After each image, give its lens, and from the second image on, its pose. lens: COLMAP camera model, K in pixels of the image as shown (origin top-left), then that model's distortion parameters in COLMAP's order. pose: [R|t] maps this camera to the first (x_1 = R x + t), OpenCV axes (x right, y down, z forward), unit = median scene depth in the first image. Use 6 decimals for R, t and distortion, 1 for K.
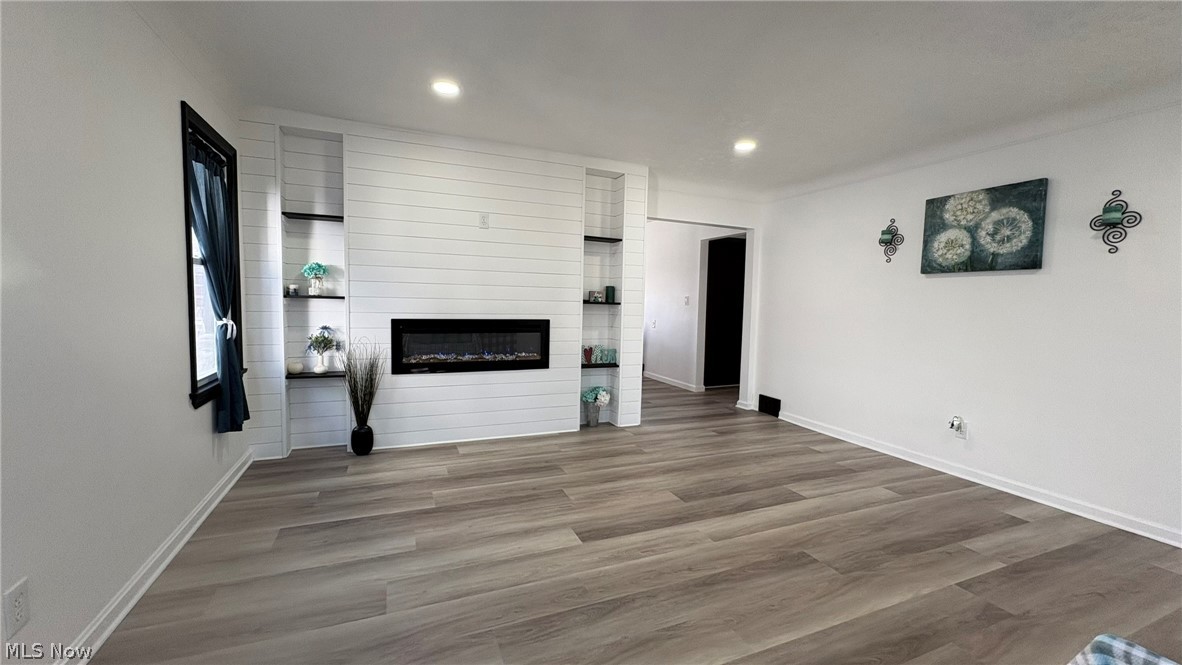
lens RADIAL K [[467.1, 0, 591.1], [0, 467.1, 332.5], [0, 0, 1]] dist [-0.002836, 0.001037]
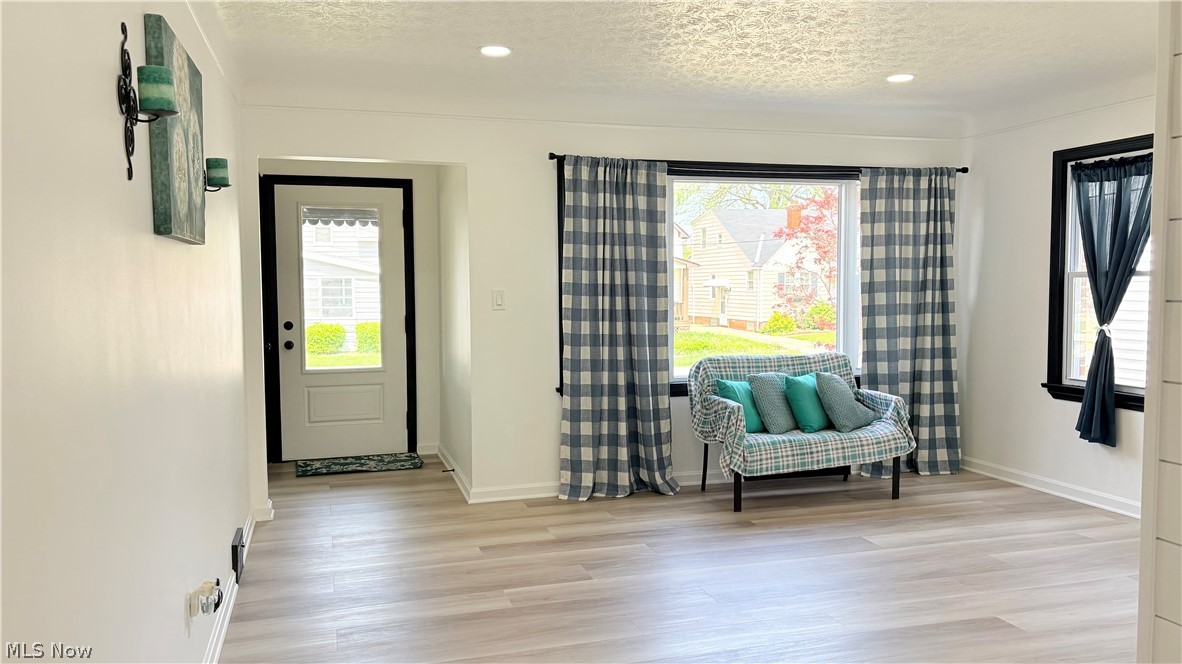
lens RADIAL K [[888.0, 0, 595.8], [0, 888.0, 332.0], [0, 0, 1]] dist [0.039886, -0.021534]
pose [[-0.995749, -0.030198, 0.087014, 0.371733], [-0.019738, 0.992738, 0.118662, -0.128311], [-0.089965, 0.116441, -0.989115, 1.690308]]
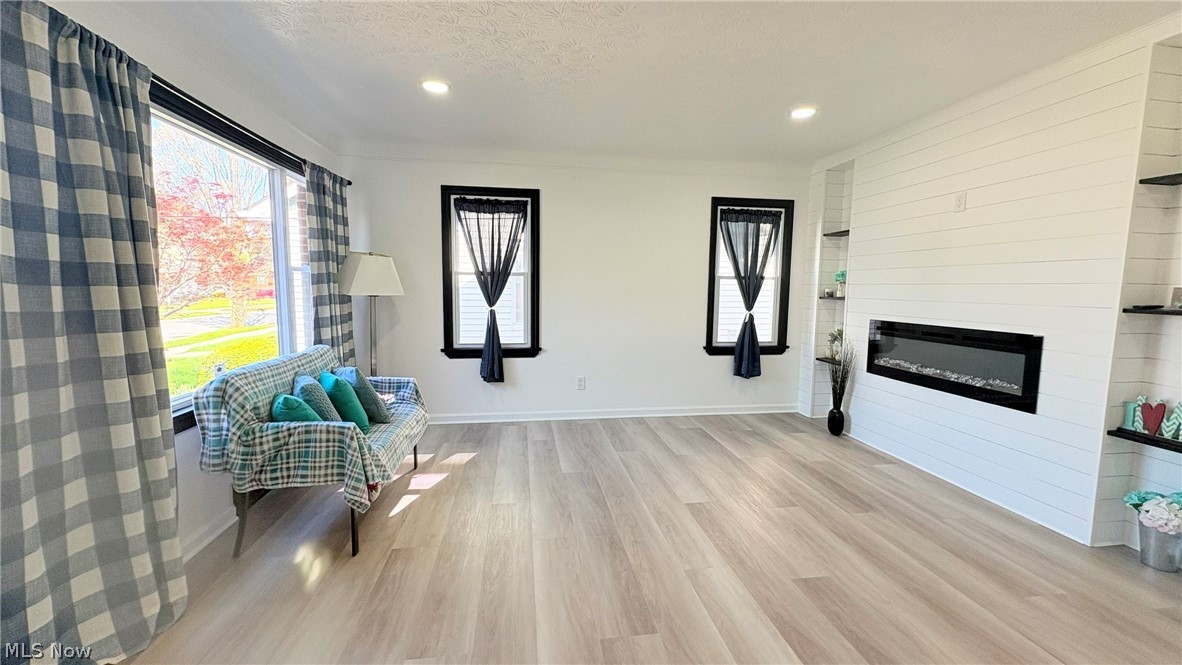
lens RADIAL K [[467.1, 0, 592.7], [0, 467.1, 336.8], [0, 0, 1]] dist [-0.002836, 0.001037]
pose [[-0.242637, 0.078783, -0.966913, 0.778761], [-0.083481, 0.991304, 0.101719, -0.047495], [0.966518, 0.105400, -0.233951, 0.681941]]
